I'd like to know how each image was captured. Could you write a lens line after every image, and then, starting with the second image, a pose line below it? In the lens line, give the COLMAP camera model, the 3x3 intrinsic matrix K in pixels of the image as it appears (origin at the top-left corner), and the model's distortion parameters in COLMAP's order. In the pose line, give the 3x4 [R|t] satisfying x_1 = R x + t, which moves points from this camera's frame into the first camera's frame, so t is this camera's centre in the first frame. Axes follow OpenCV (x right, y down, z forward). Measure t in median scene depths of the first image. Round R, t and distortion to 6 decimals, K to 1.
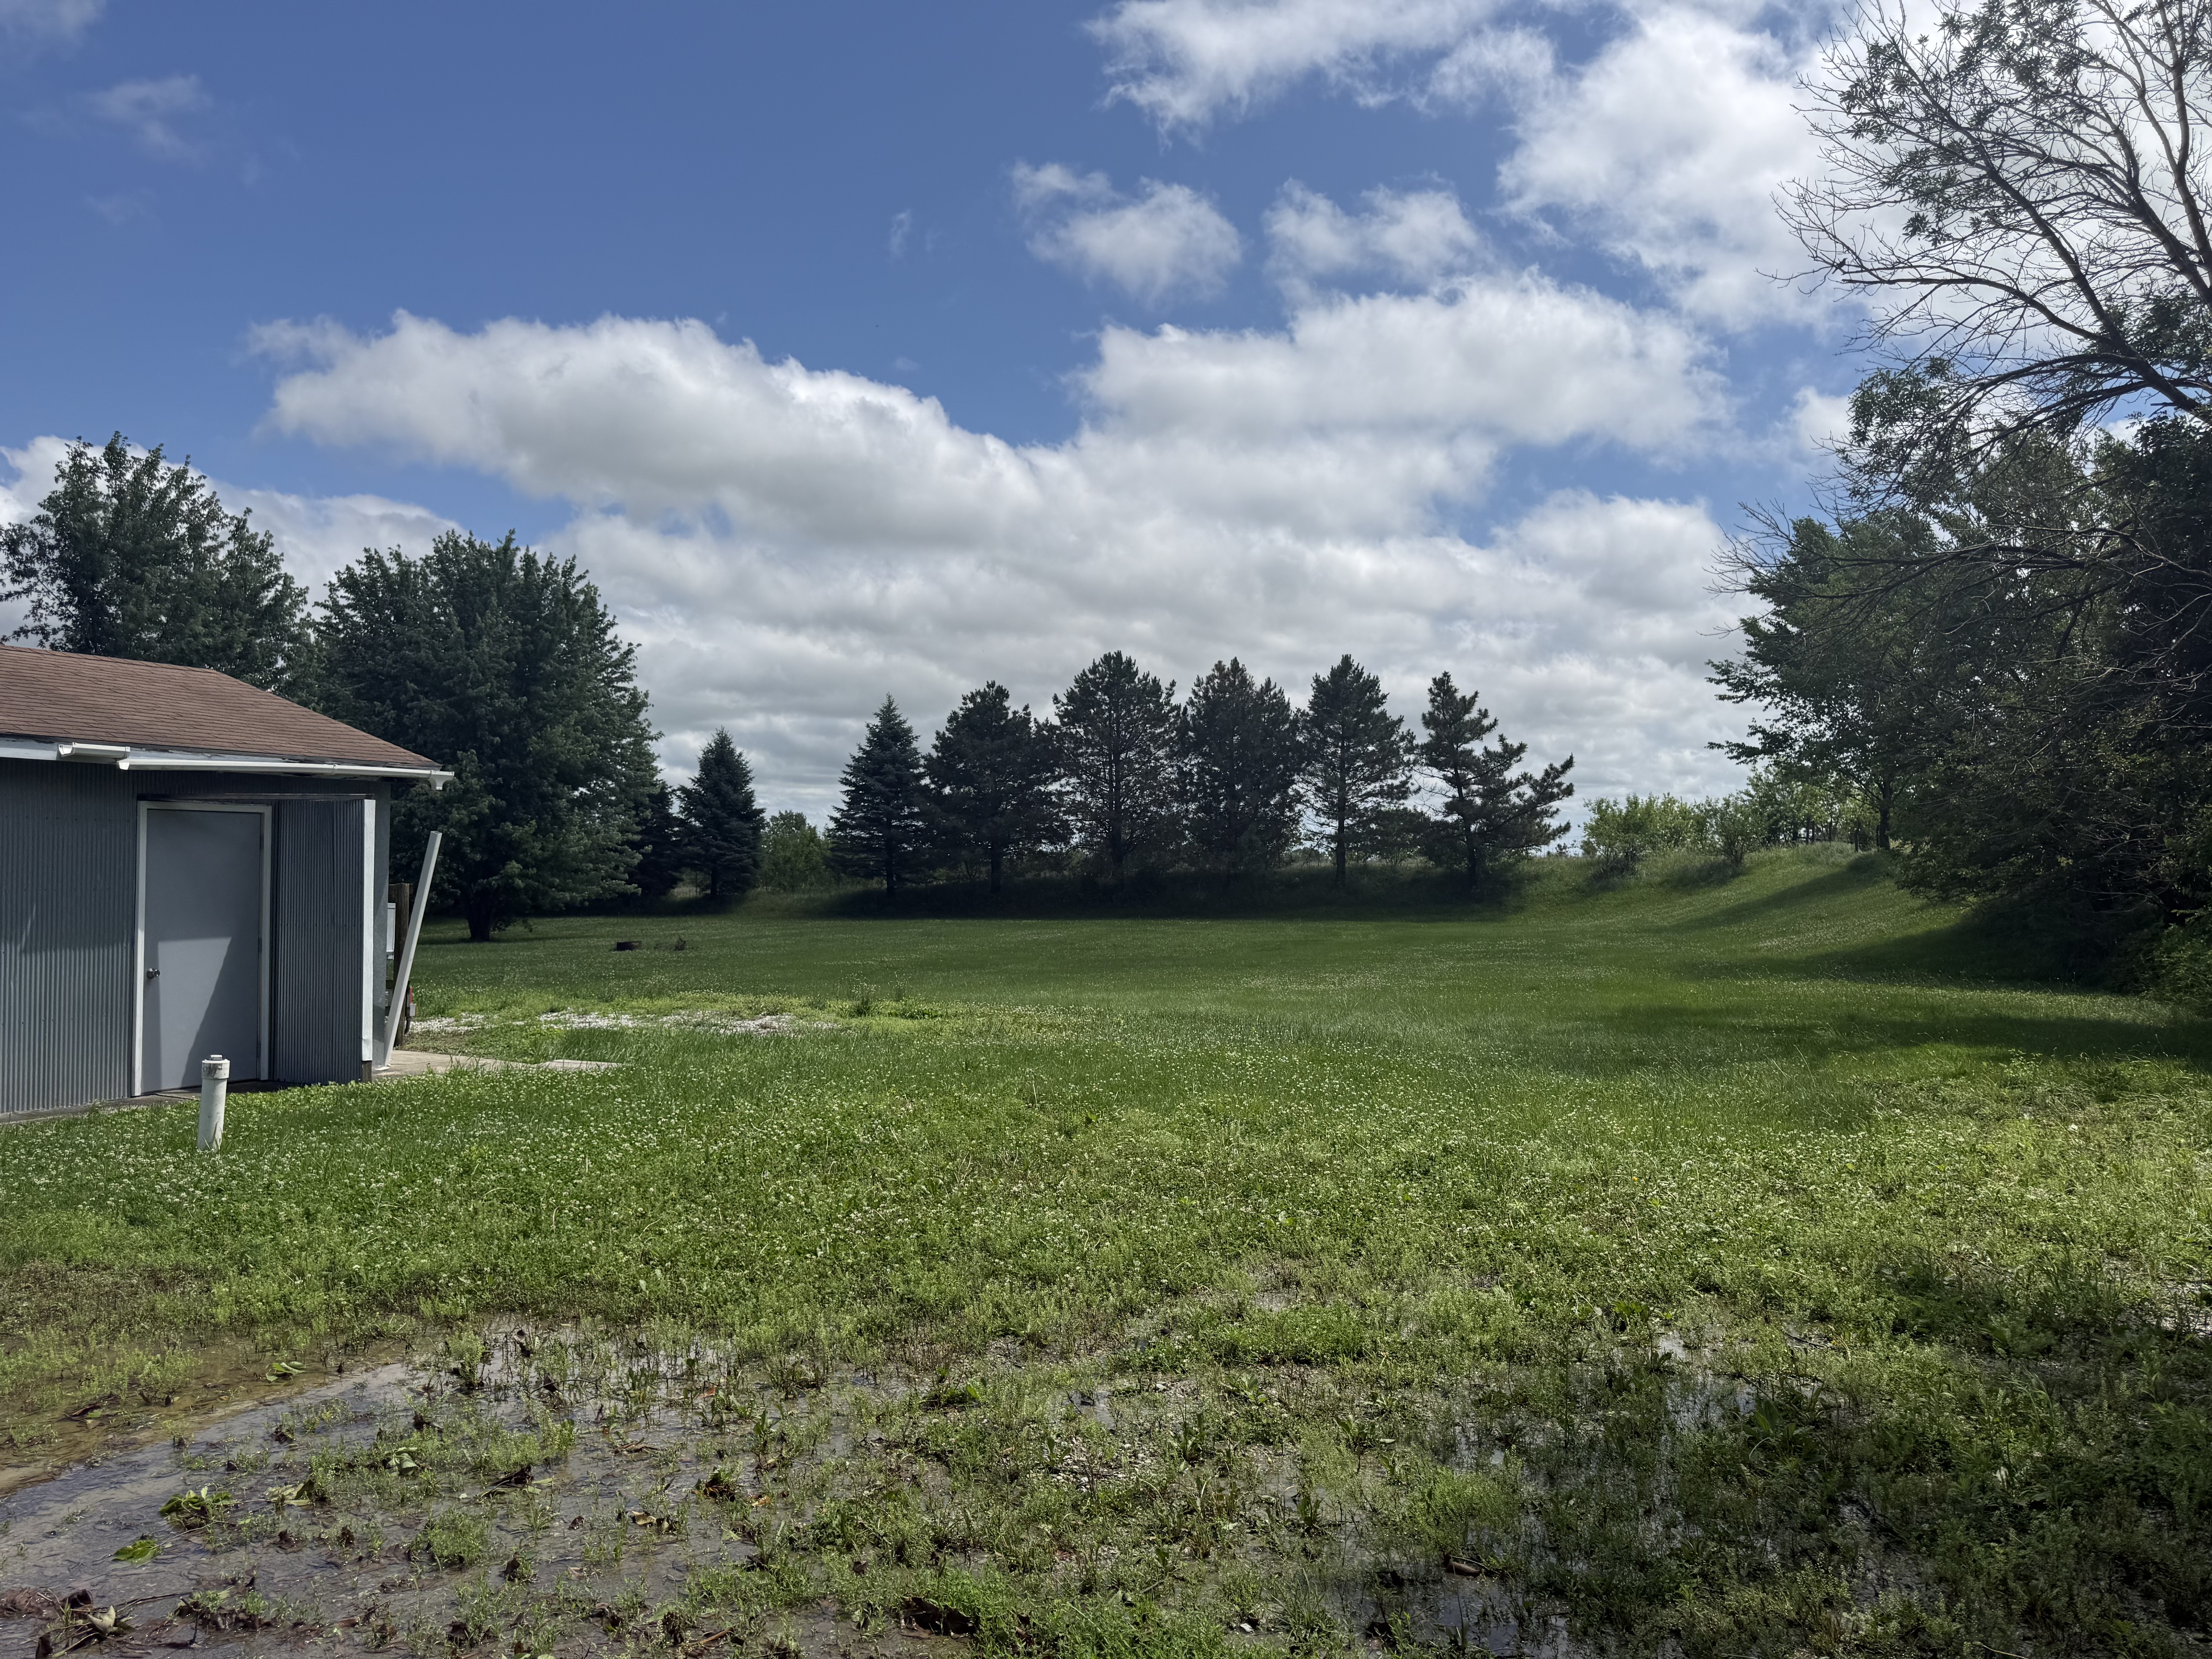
lens RADIAL K [[1558.9, 0, 1108.0], [0, 1558.9, 821.7], [0, 0, 1]] dist [0.025030, -0.048767]
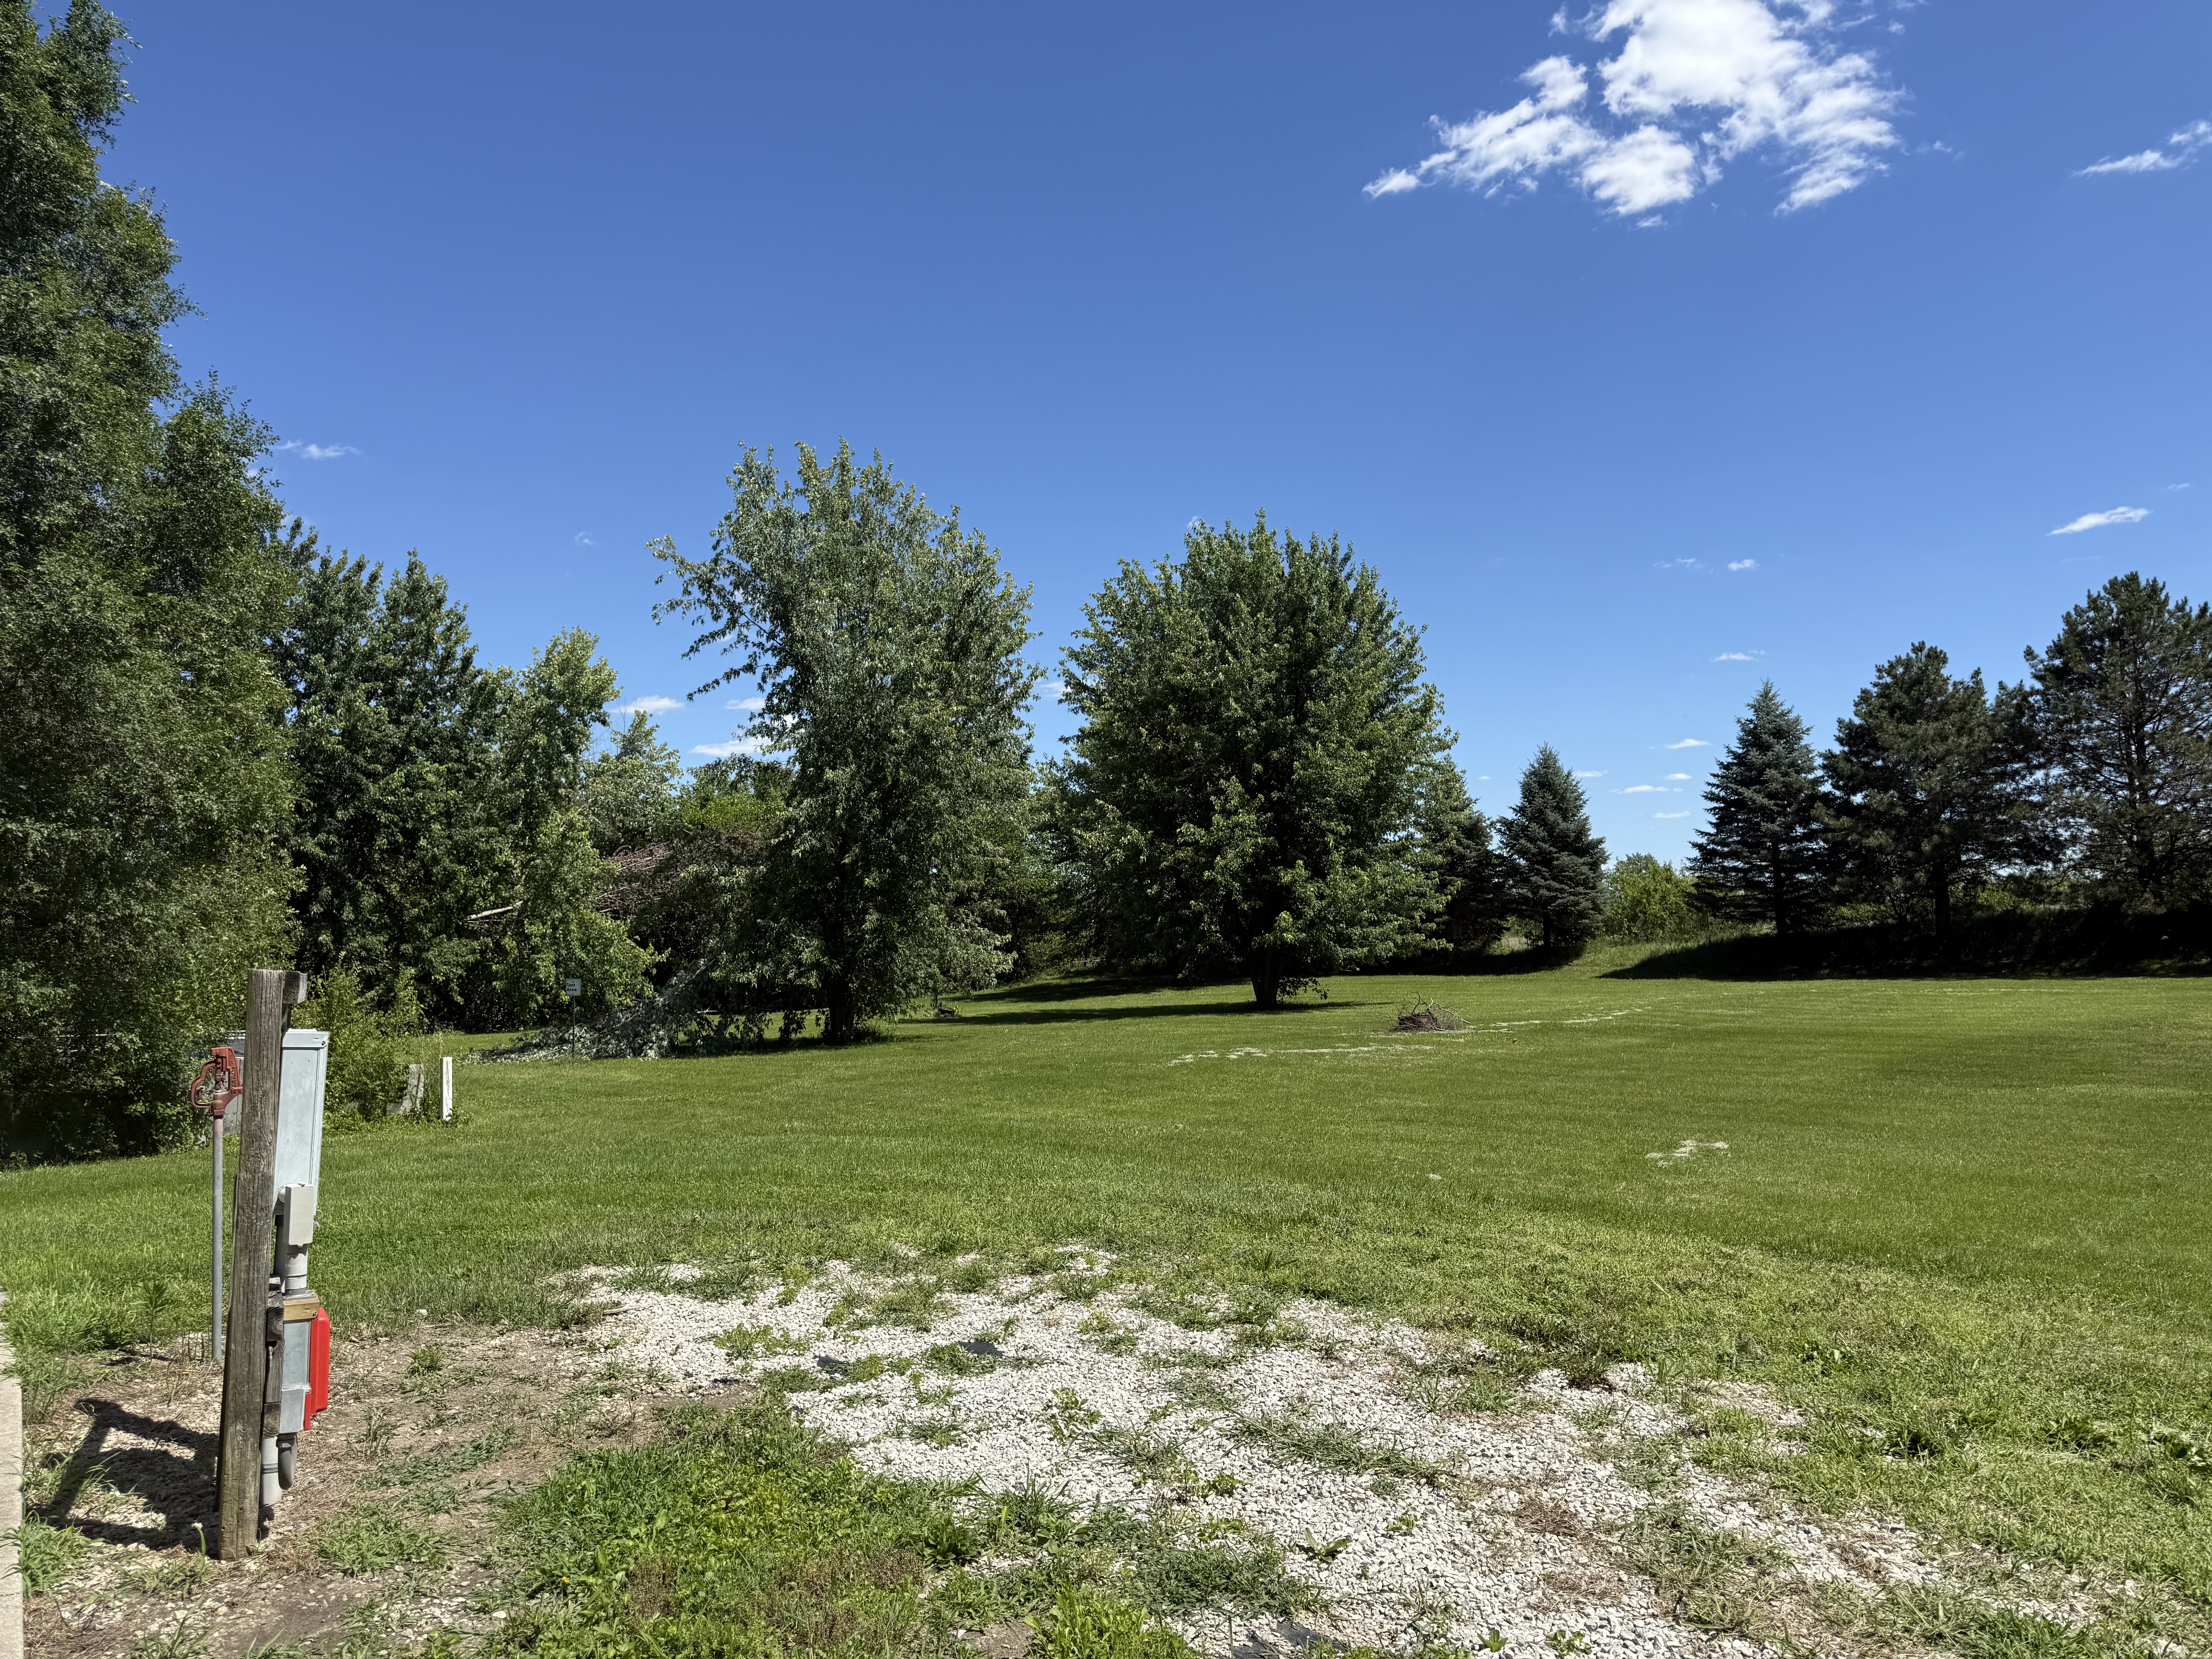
lens RADIAL K [[1553.2, 0, 1103.9], [0, 1553.2, 820.0], [0, 0, 1]] dist [0.154181, -0.247455]
pose [[0.861944, -0.060345, -0.503400, -0.037646], [0.045493, 0.998092, -0.041750, 0.005634], [0.504959, 0.013085, 0.863044, 0.193272]]
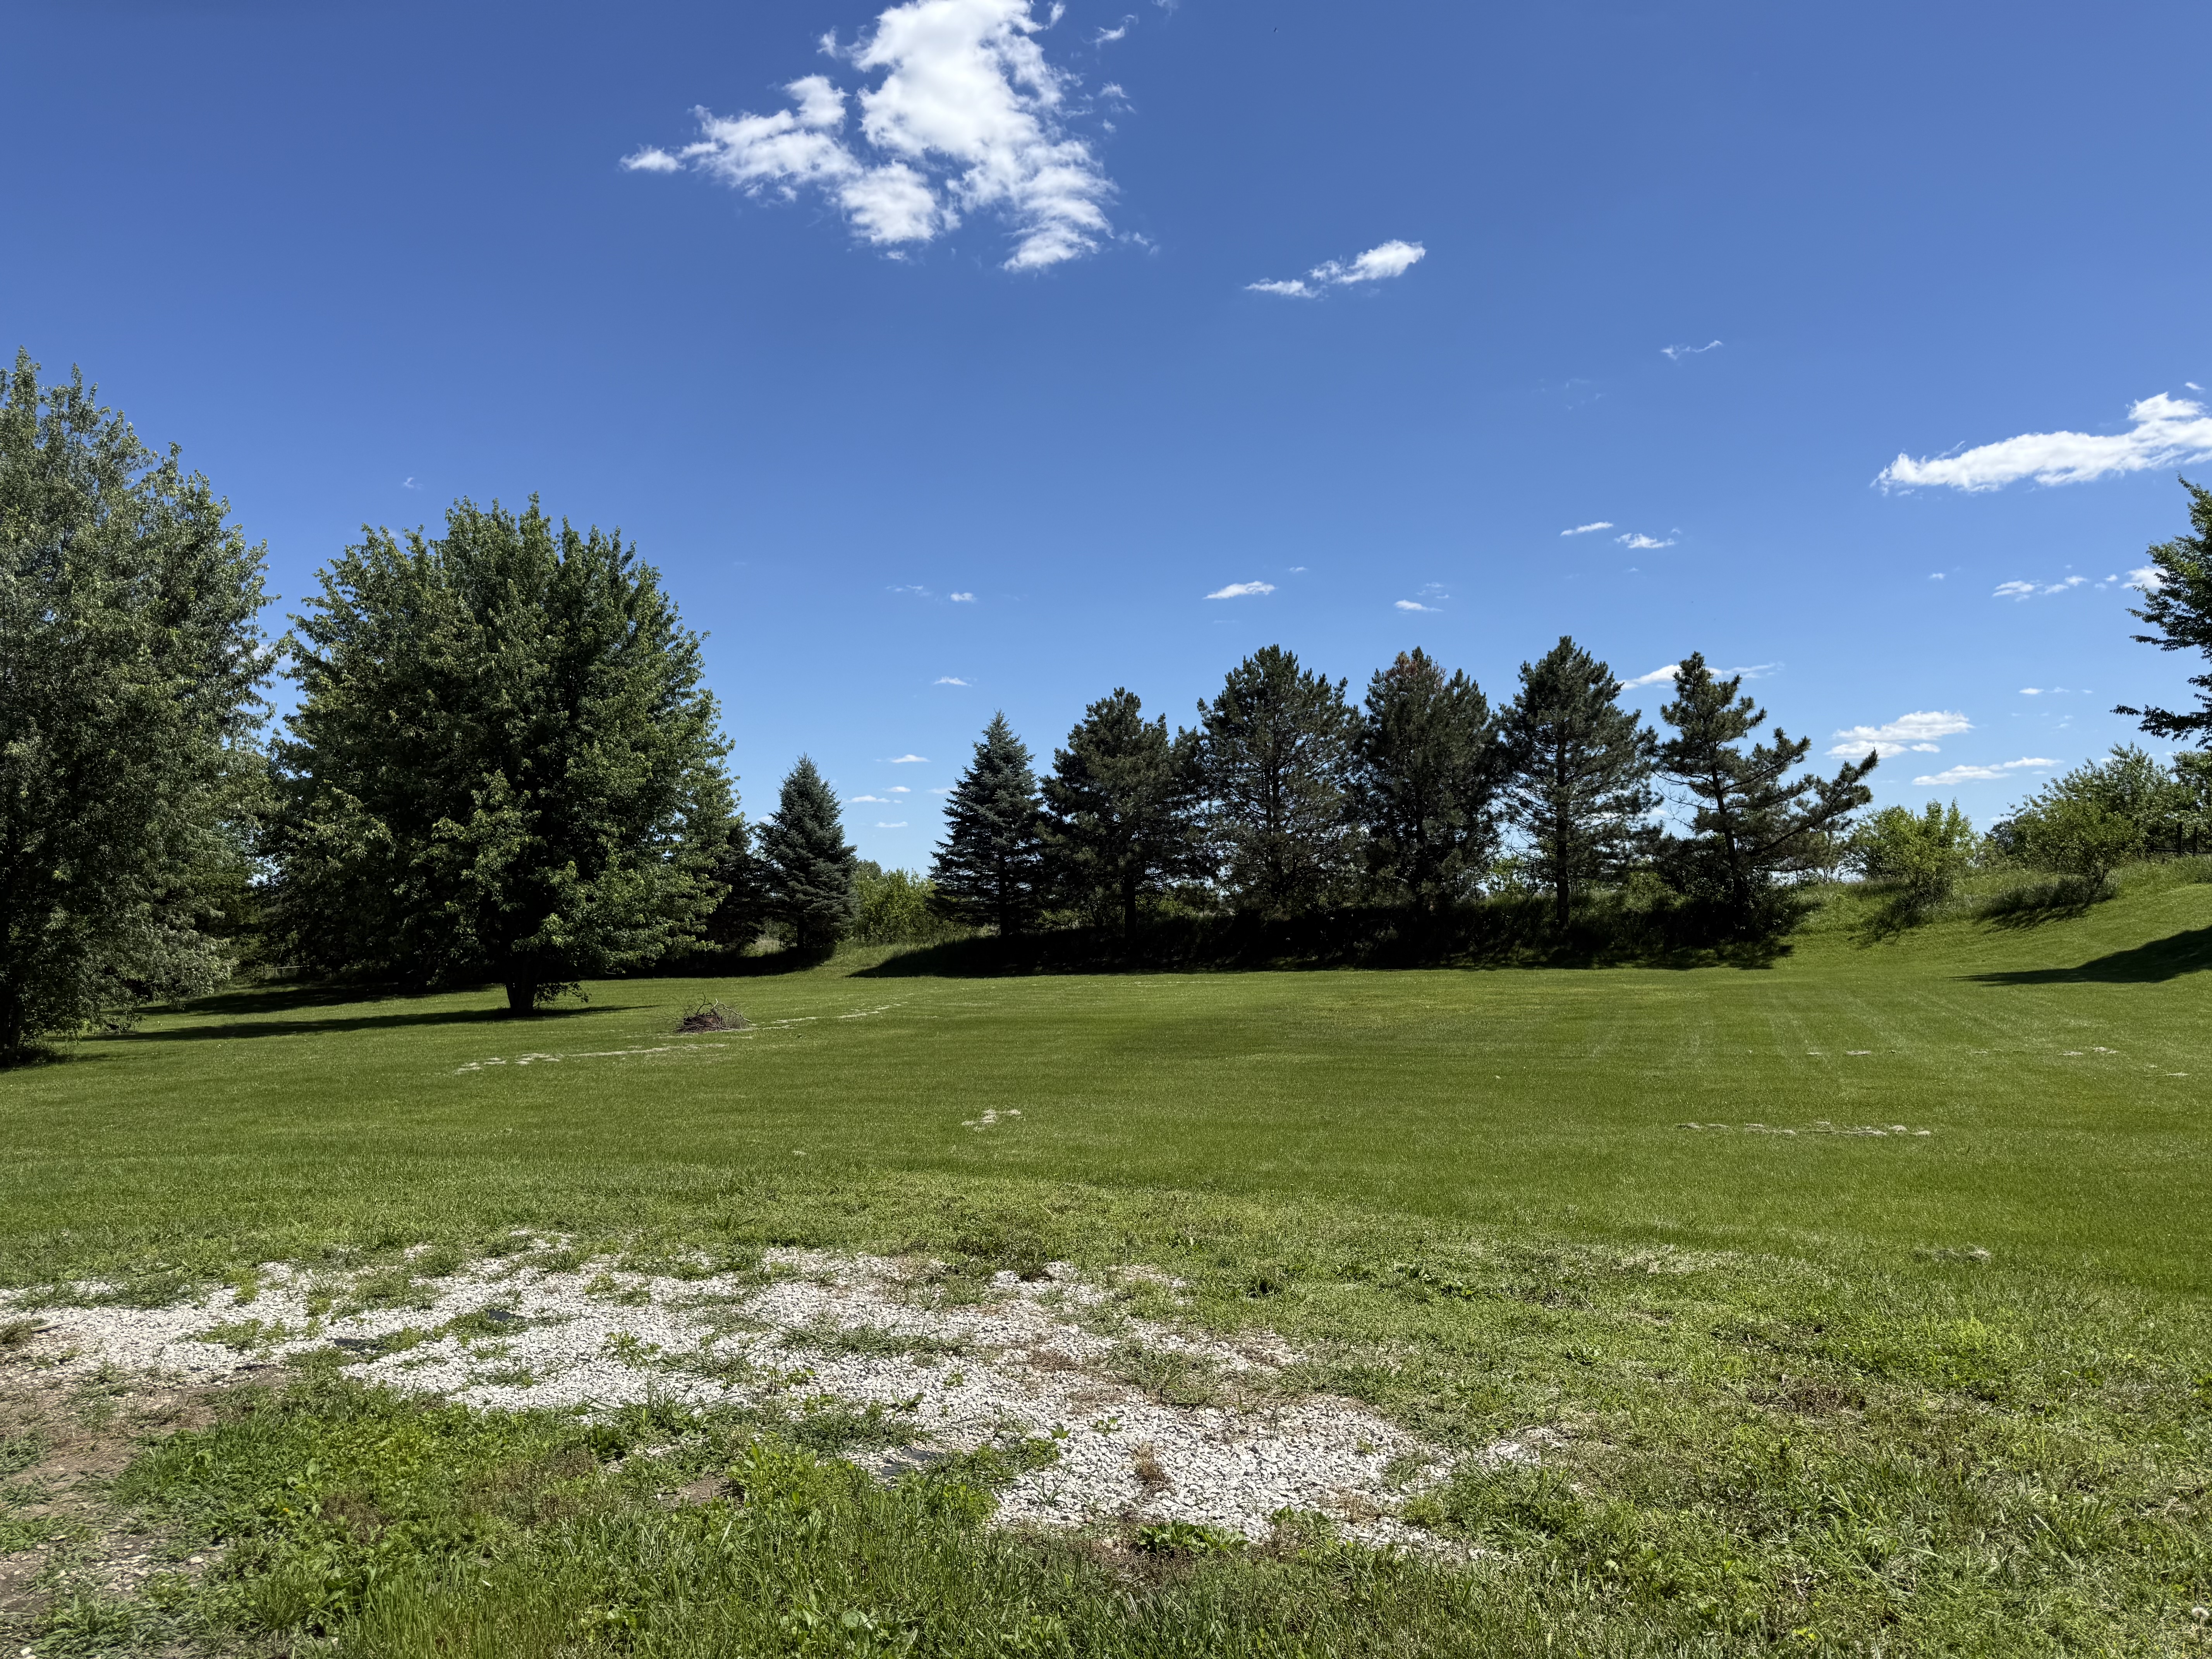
lens RADIAL K [[1551.6, 0, 1102.5], [0, 1551.6, 826.9], [0, 0, 1]] dist [0.083685, -0.104369]
pose [[0.998490, -0.023830, -0.049487, -0.048171], [0.022707, 0.999474, -0.023134, 0.004828], [0.050012, 0.021976, 0.998507, 0.173098]]
